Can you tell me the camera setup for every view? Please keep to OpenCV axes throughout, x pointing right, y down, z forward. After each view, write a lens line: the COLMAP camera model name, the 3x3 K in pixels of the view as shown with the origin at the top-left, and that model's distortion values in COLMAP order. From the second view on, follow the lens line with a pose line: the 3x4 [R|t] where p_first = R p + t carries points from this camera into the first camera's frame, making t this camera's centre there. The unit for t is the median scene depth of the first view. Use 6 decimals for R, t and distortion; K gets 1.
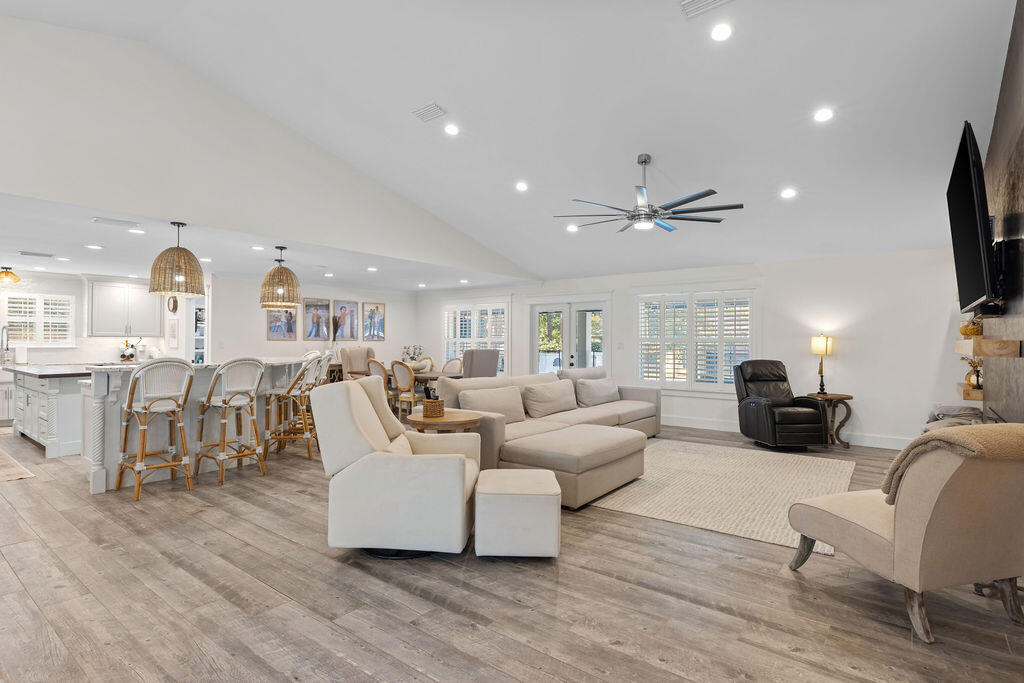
lens RADIAL K [[513.0, 0, 512.0], [0, 513.0, 341.5], [0, 0, 1]] dist [0.002415, 0.000526]
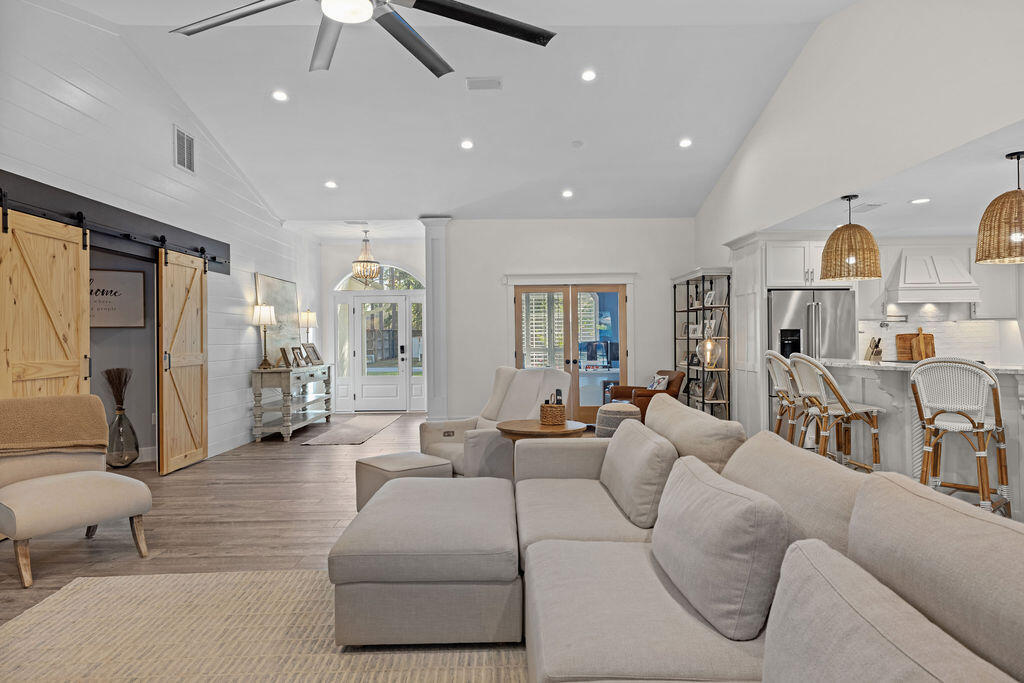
lens RADIAL K [[644.9, 0, 512.0], [0, 644.9, 341.5], [0, 0, 1]] dist [0.005397, 0.001226]
pose [[-0.776230, 0.008532, -0.630393, 0.249084], [0.008361, 0.999960, 0.003238, 0.002061], [0.630395, -0.002757, -0.776270, 0.784155]]
